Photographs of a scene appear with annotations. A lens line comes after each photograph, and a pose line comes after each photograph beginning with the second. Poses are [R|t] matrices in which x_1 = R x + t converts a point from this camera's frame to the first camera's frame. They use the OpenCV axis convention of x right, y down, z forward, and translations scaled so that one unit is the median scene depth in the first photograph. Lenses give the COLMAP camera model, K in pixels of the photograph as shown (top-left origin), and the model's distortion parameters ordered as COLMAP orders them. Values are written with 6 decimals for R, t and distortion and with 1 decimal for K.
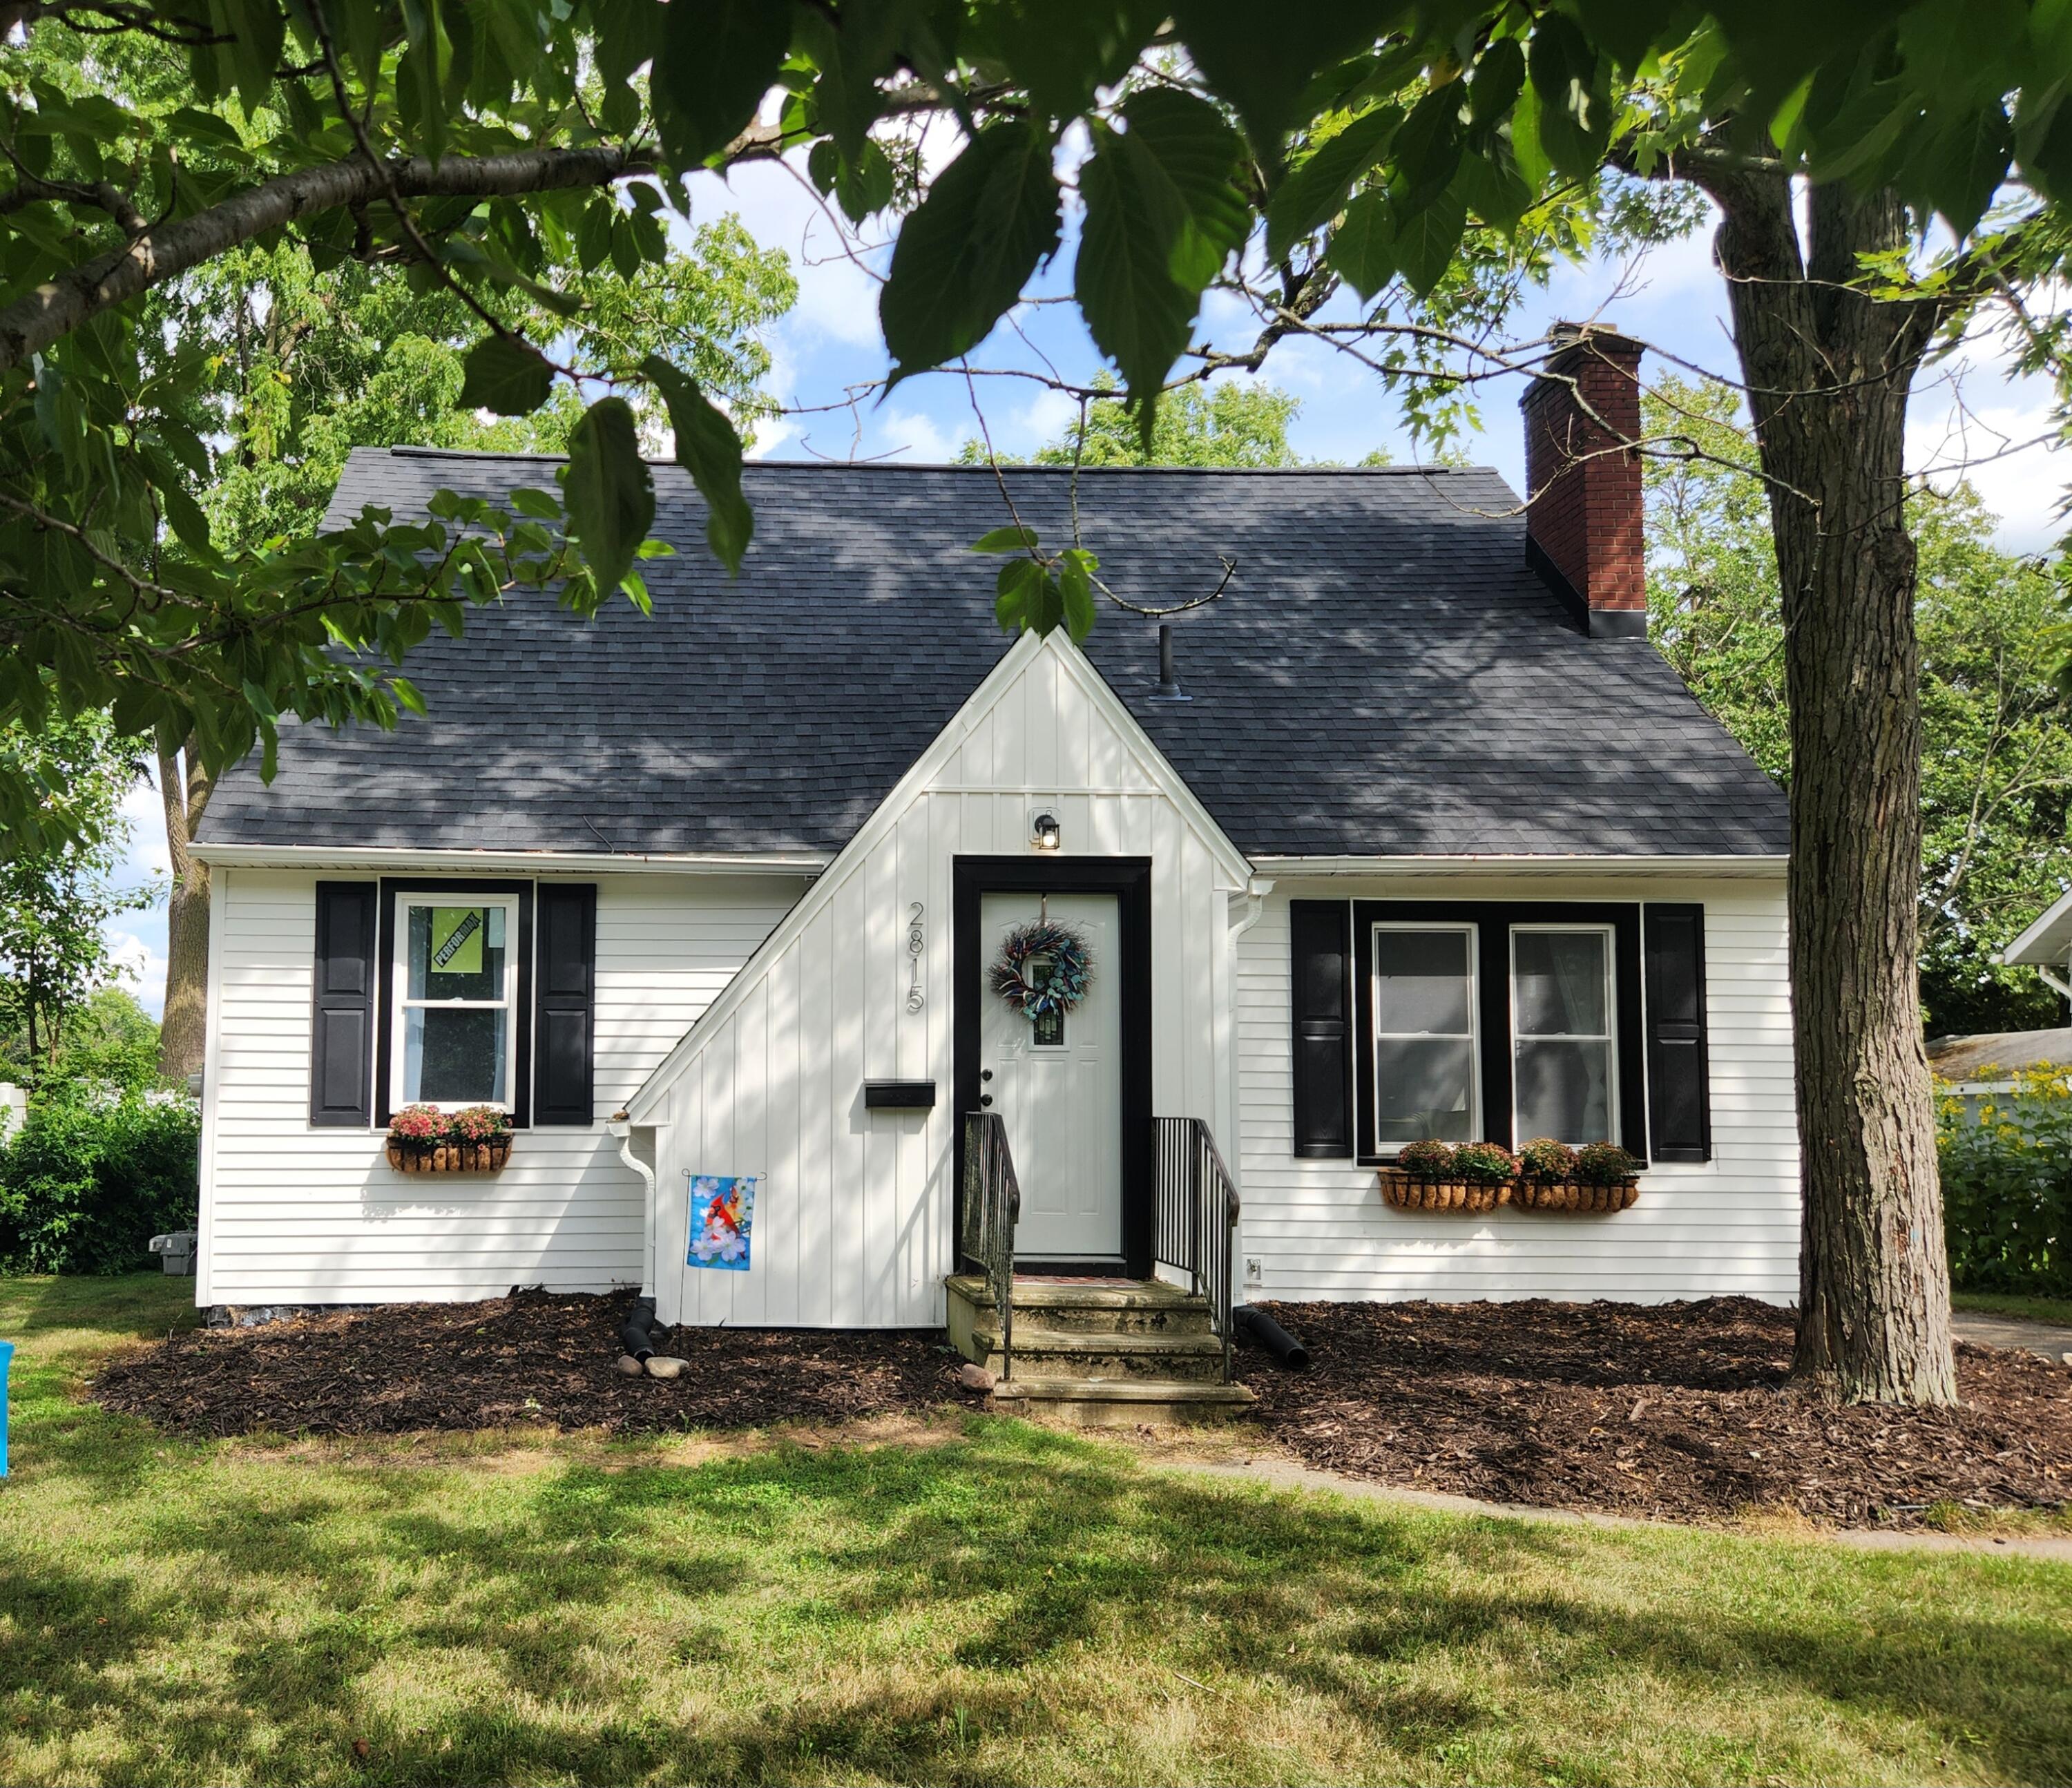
lens RADIAL K [[1956.1, 0, 1034.1], [0, 1956.1, 1030.0], [0, 0, 1]] dist [0.007556, 0.010685]
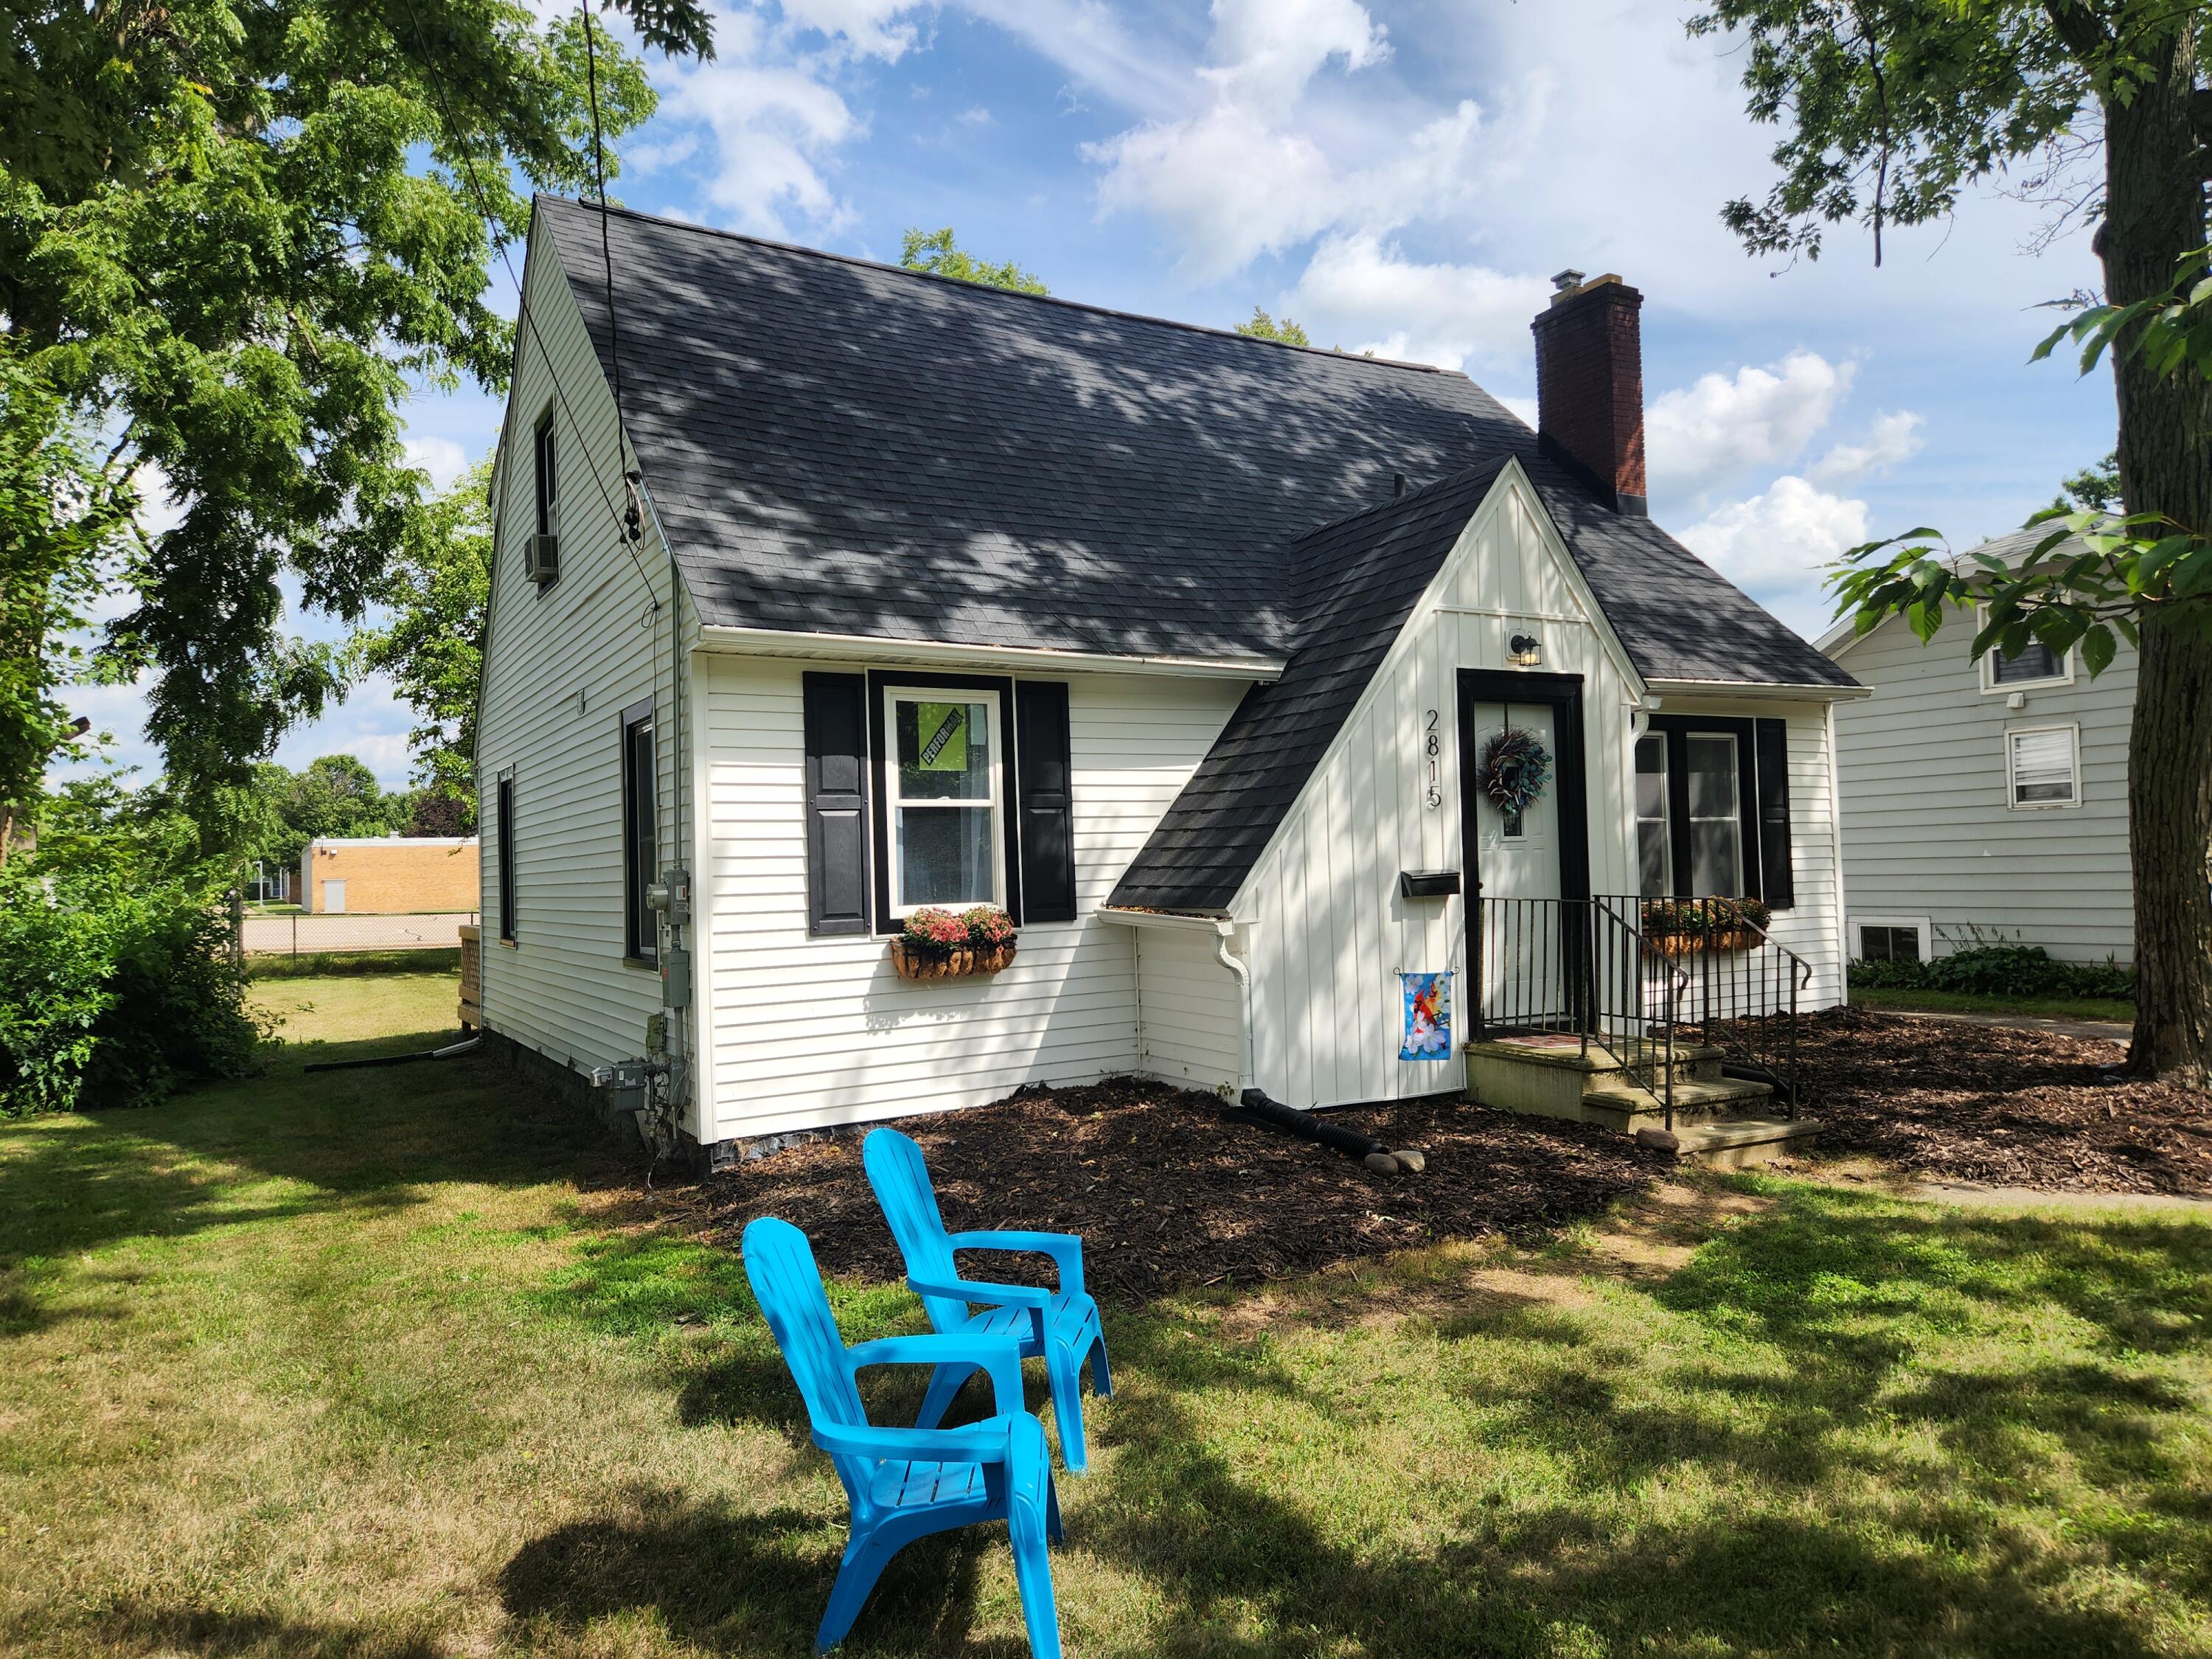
lens RADIAL K [[1452.8, 0, 1106.0], [0, 1452.8, 829.5], [0, 0, 1]] dist [-0.003021, -0.001837]
pose [[0.888645, -0.018925, 0.458205, -0.559743], [0.004051, 0.999433, 0.033423, -0.024070], [-0.458578, -0.027845, 0.888218, 0.326063]]
